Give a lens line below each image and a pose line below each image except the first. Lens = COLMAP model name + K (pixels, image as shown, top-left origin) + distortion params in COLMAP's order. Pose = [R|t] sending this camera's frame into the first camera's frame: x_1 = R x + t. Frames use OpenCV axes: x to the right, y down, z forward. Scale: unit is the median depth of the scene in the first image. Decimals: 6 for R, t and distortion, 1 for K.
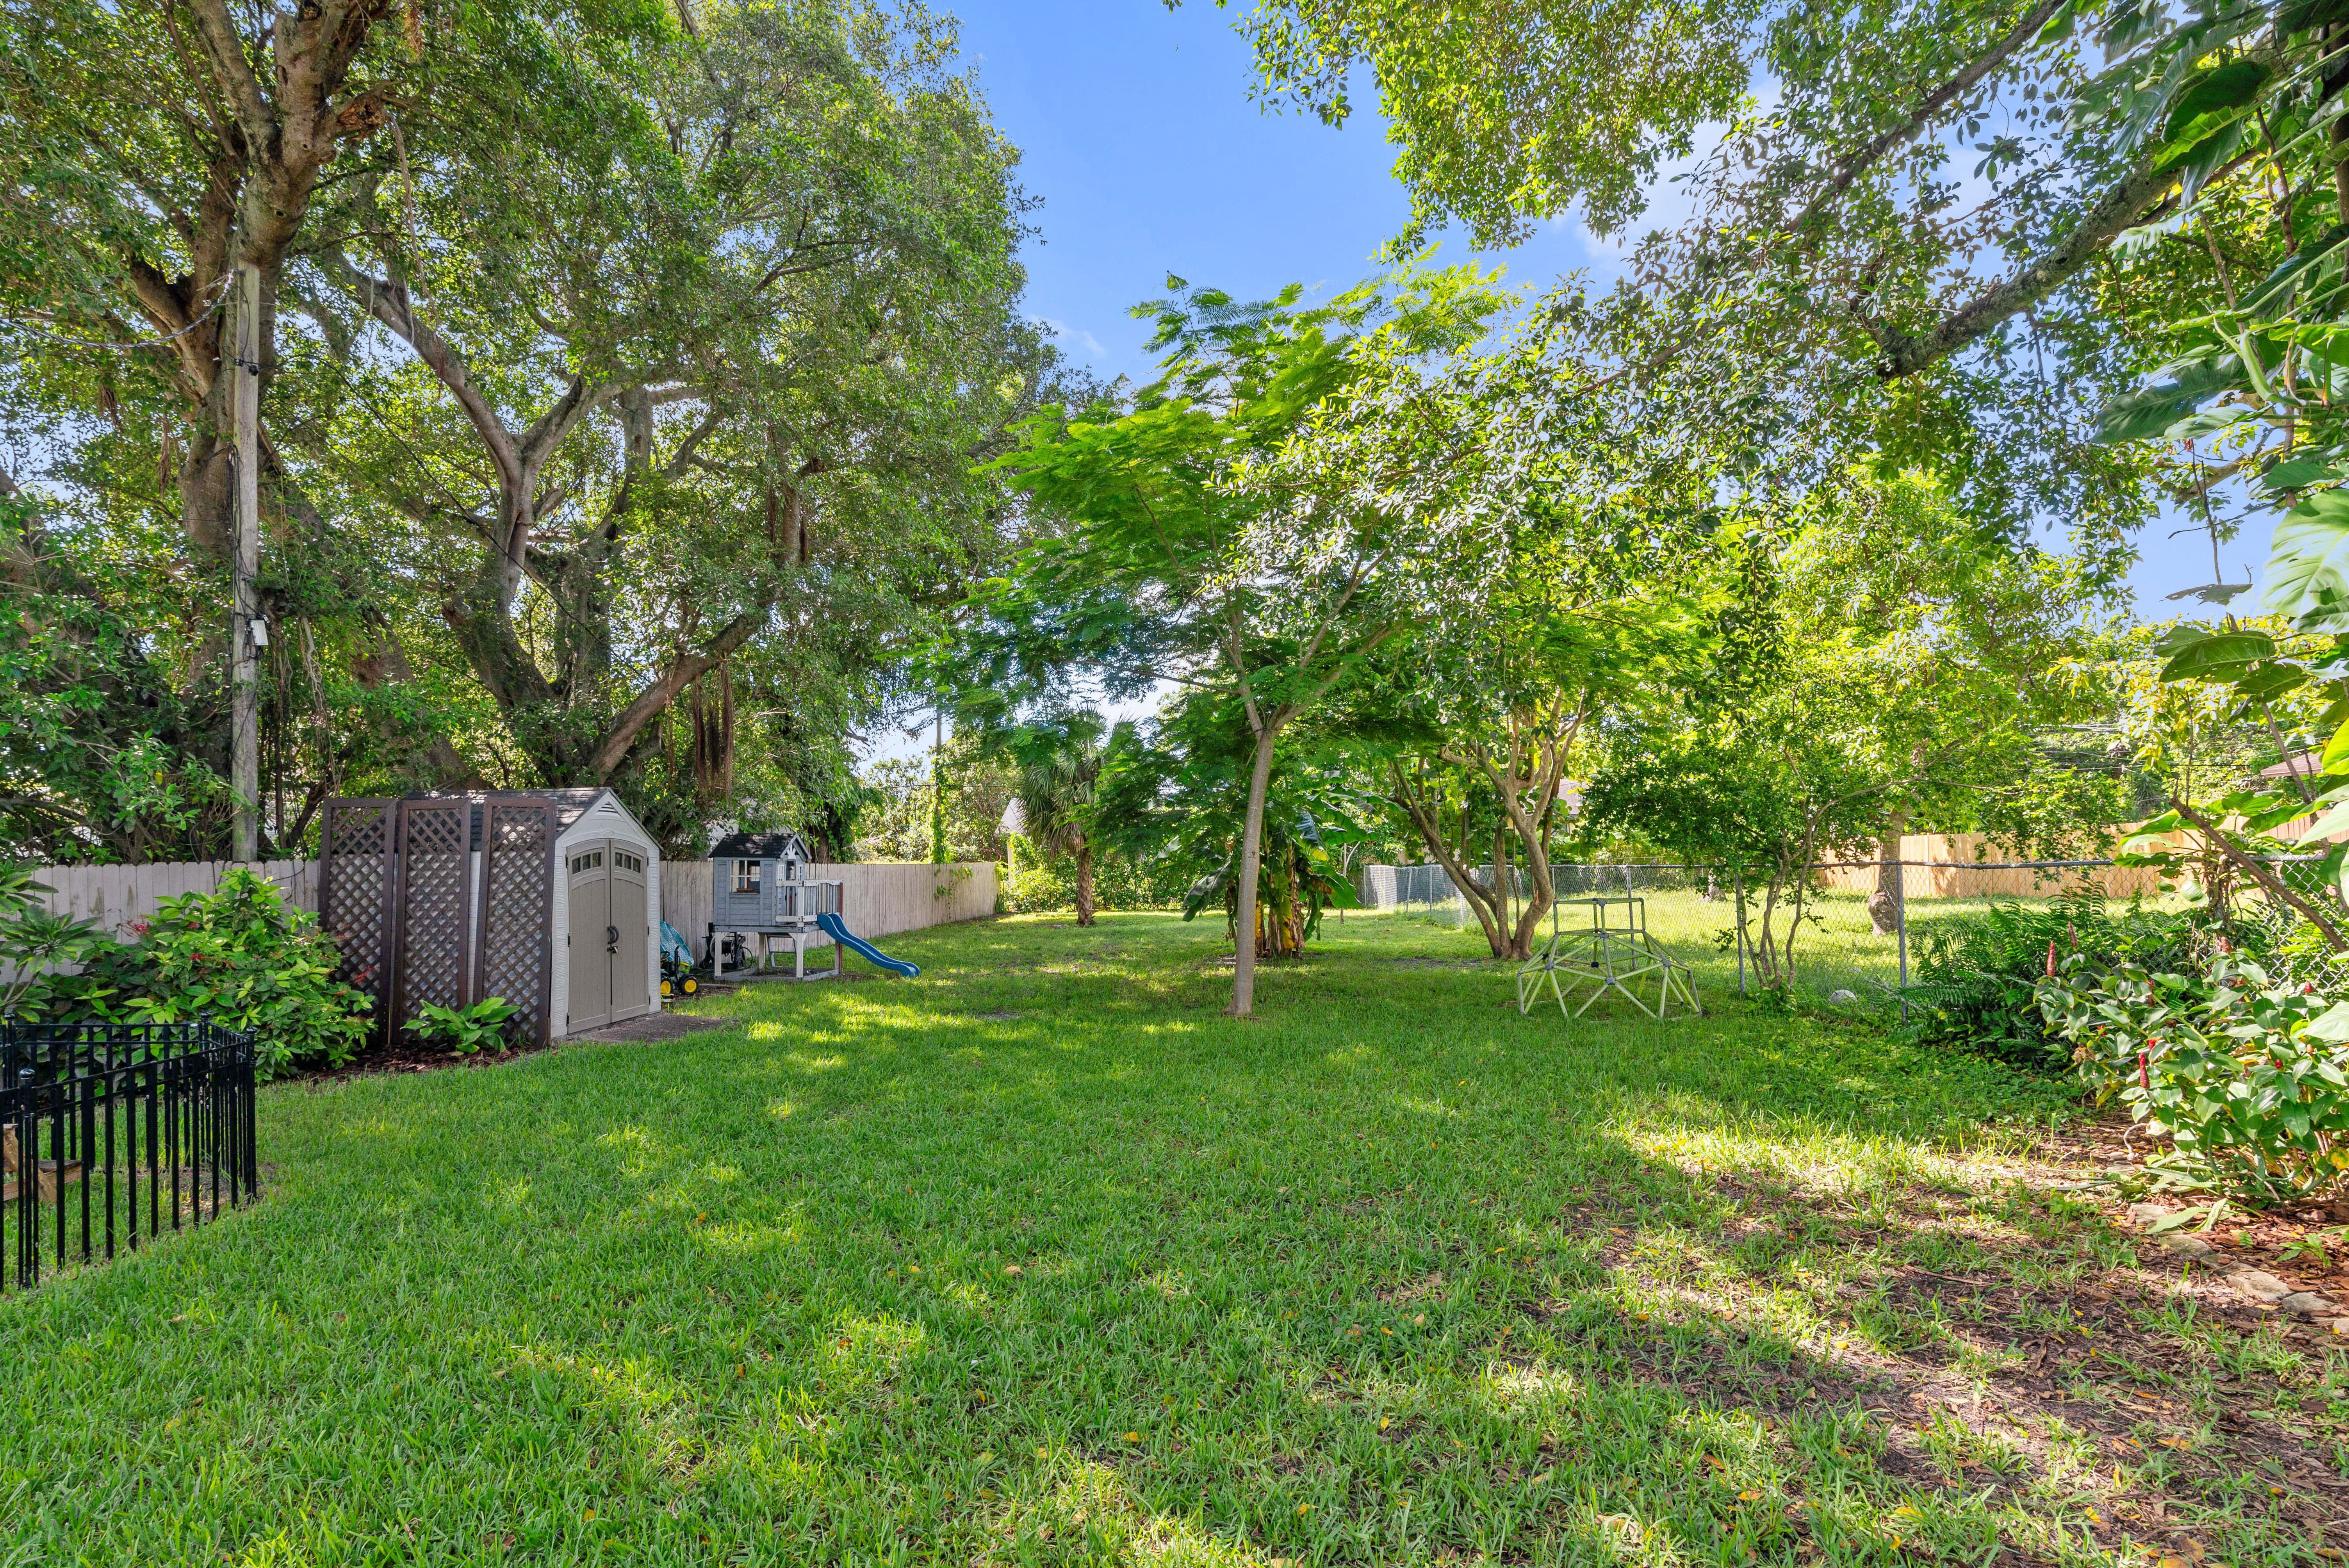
lens RADIAL K [[1105.1, 0, 1107.8], [0, 1105.1, 859.2], [0, 0, 1]] dist [-0.002433, 0.000045]
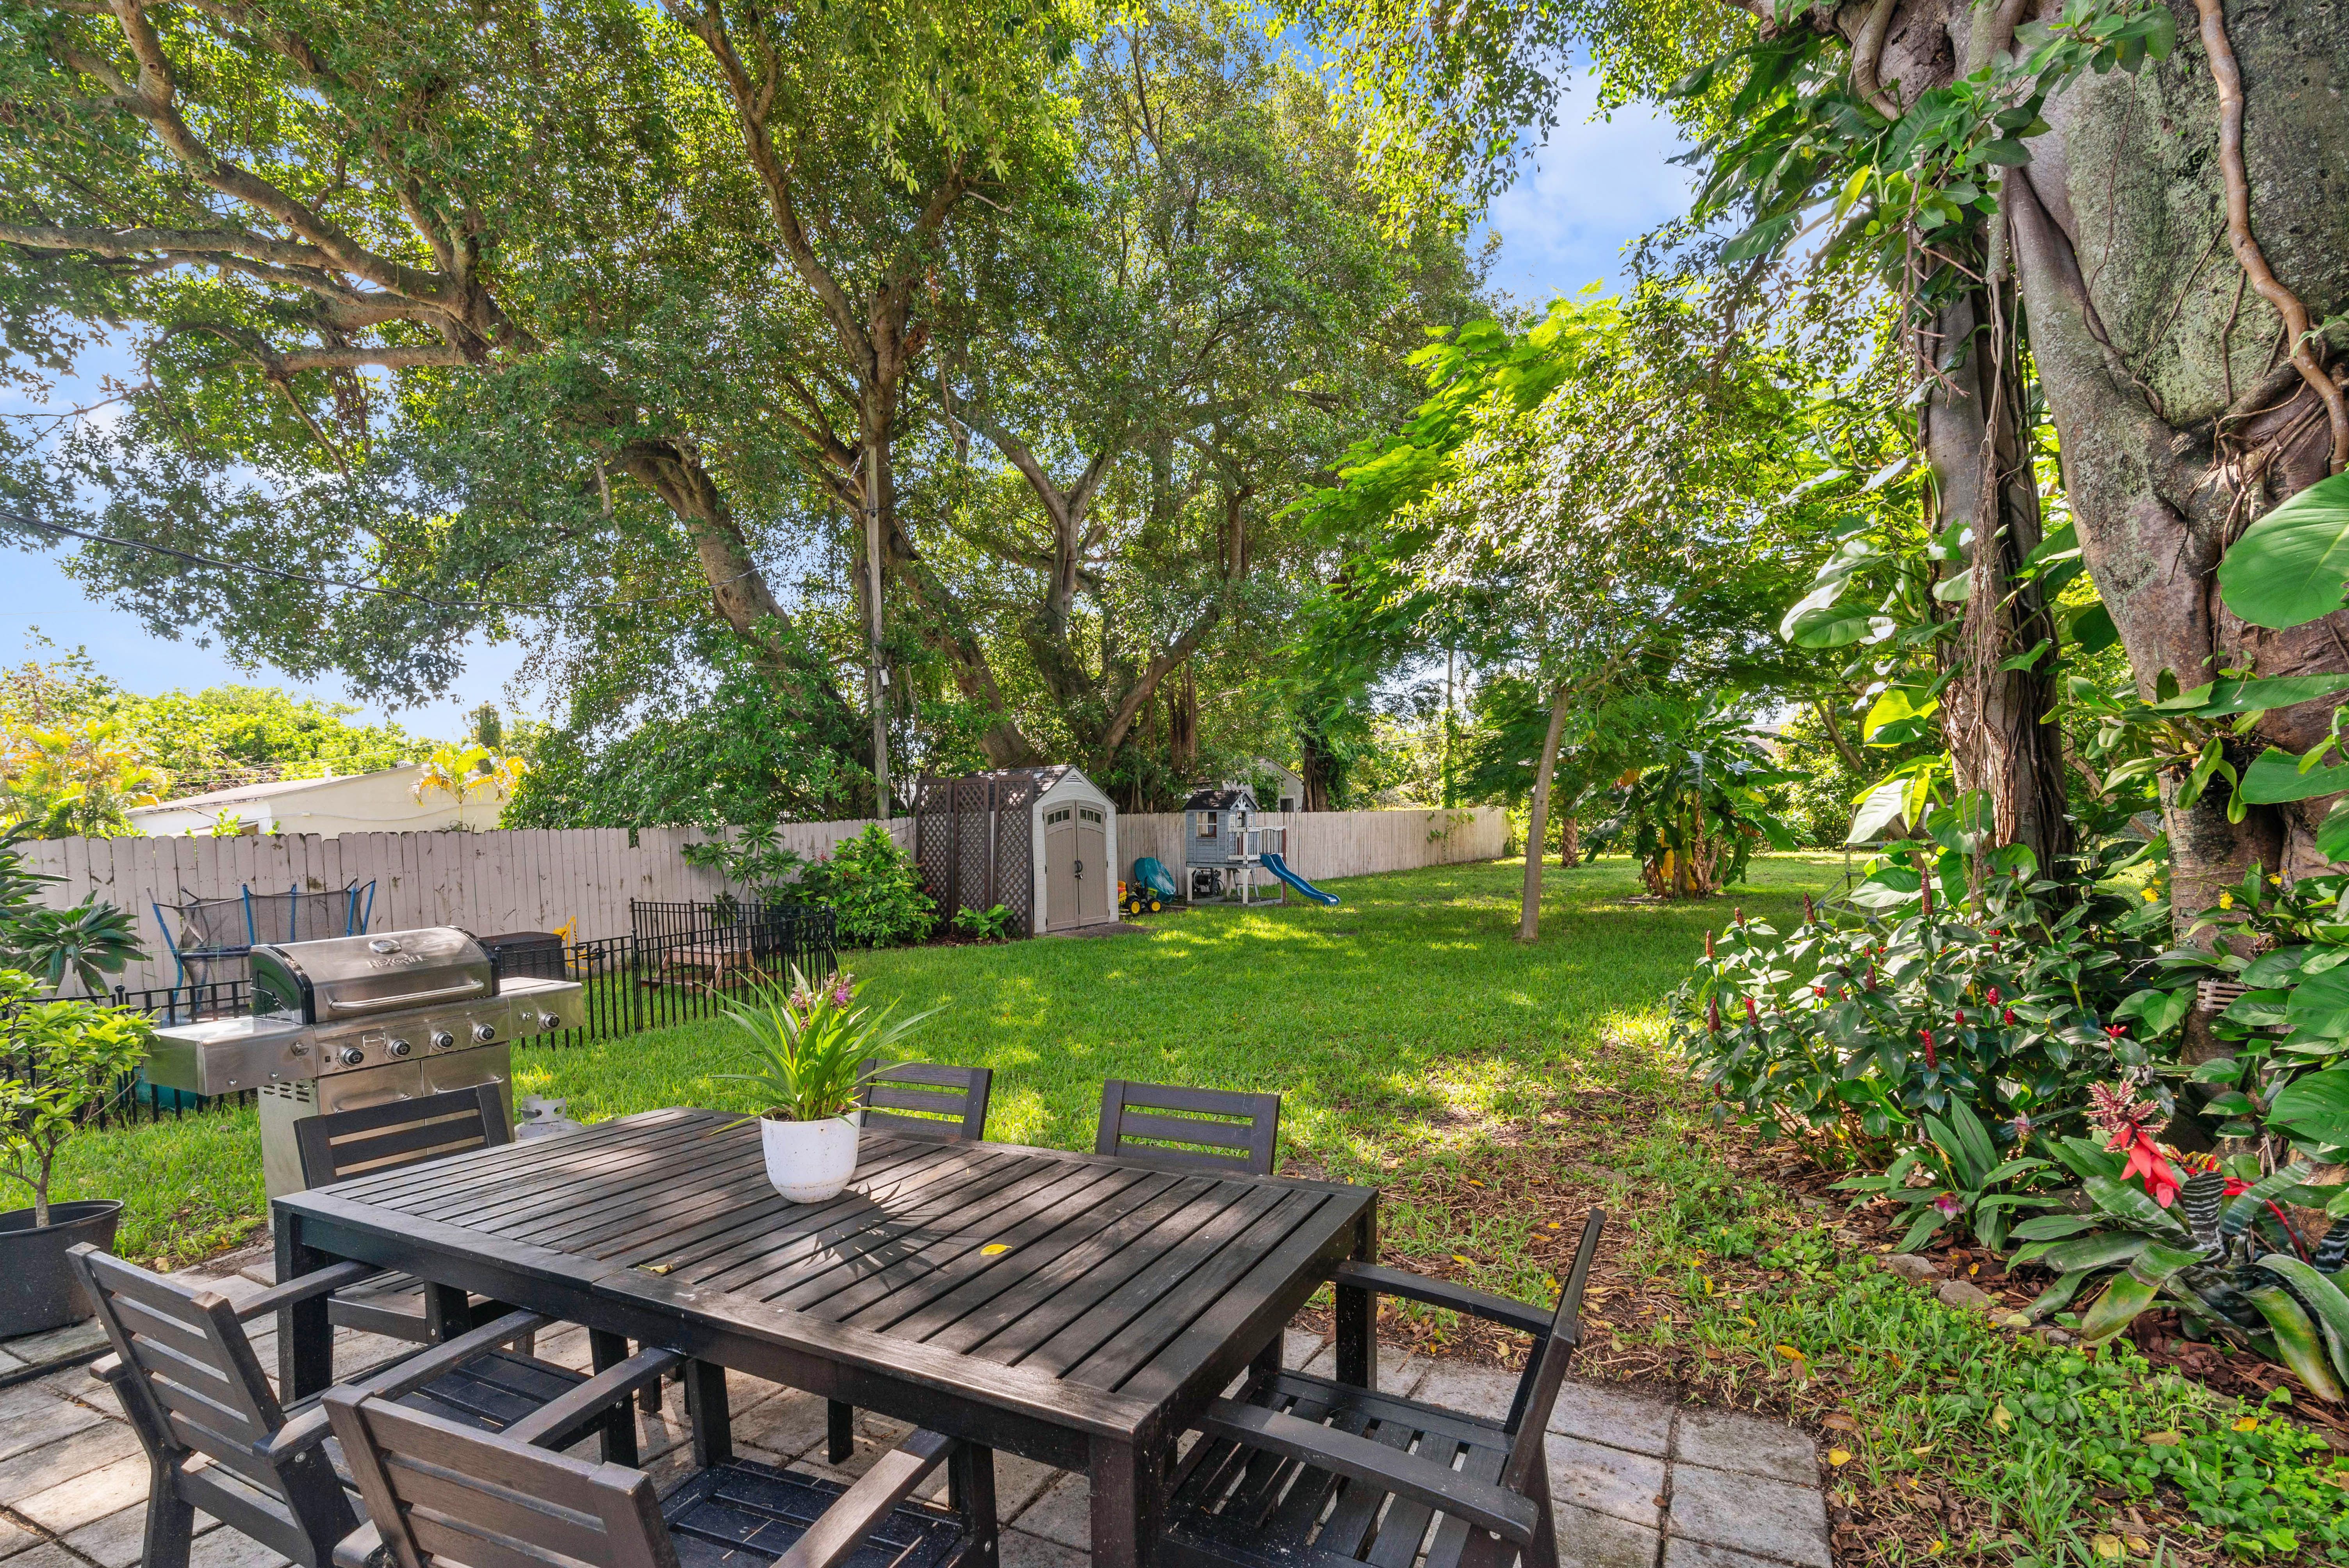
lens RADIAL K [[1077.6, 0, 1099.1], [0, 1077.6, 892.4], [0, 0, 1]] dist [0.010743, -0.000367]
pose [[0.856320, 0.023351, -0.515917, 0.341692], [0.018639, 0.996929, 0.076060, -0.005343], [0.516108, -0.074748, 0.853255, -0.221240]]
